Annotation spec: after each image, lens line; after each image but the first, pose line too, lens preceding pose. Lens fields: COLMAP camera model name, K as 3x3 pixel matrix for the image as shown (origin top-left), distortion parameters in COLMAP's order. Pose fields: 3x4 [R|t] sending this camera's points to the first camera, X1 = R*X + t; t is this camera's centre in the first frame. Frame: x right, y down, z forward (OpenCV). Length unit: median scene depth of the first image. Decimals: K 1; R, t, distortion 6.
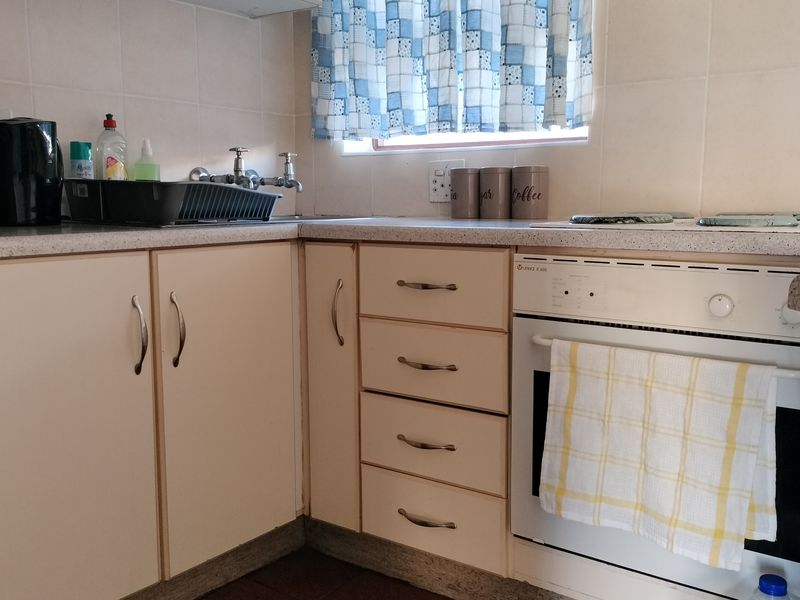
lens RADIAL K [[793.1, 0, 392.6], [0, 793.1, 299.0], [0, 0, 1]] dist [0.139117, -0.260491]
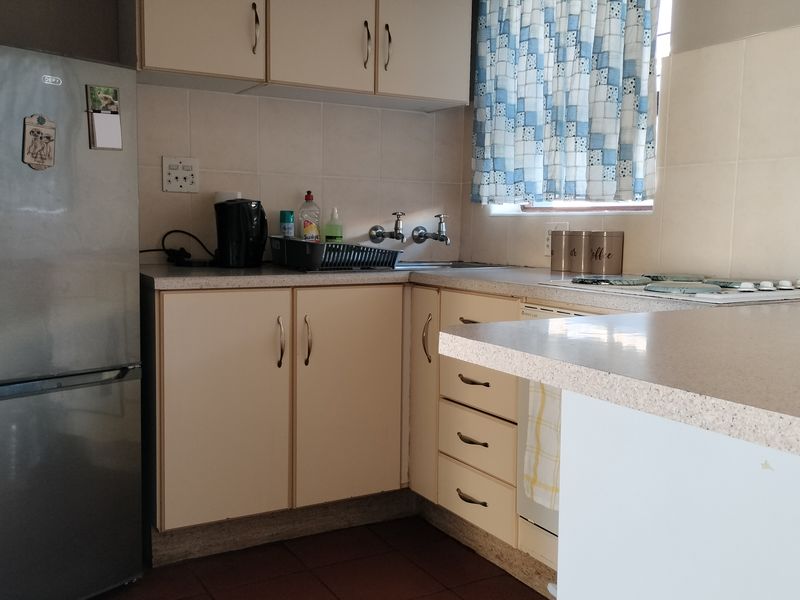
lens RADIAL K [[793.1, 0, 392.6], [0, 793.1, 299.0], [0, 0, 1]] dist [0.139117, -0.260491]
pose [[0.914337, 0.052909, -0.401484, 0.370691], [-0.067680, 0.997449, -0.022686, -0.013266], [0.399259, 0.047915, 0.915585, -0.241469]]
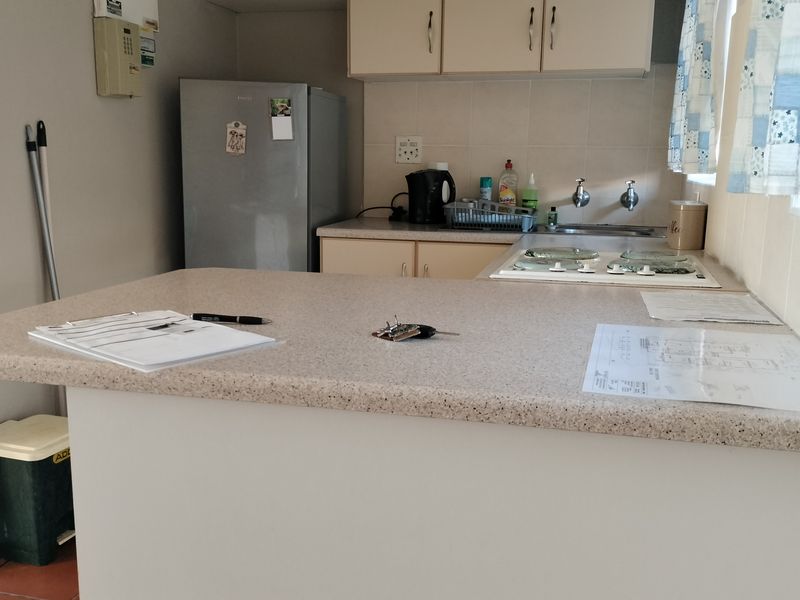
lens RADIAL K [[793.1, 0, 392.6], [0, 793.1, 299.0], [0, 0, 1]] dist [0.139117, -0.260491]
pose [[0.355359, 0.168472, -0.919422, 1.133774], [-0.135014, 0.982560, 0.127858, -0.124417], [0.924928, 0.078700, 0.371908, 0.182001]]
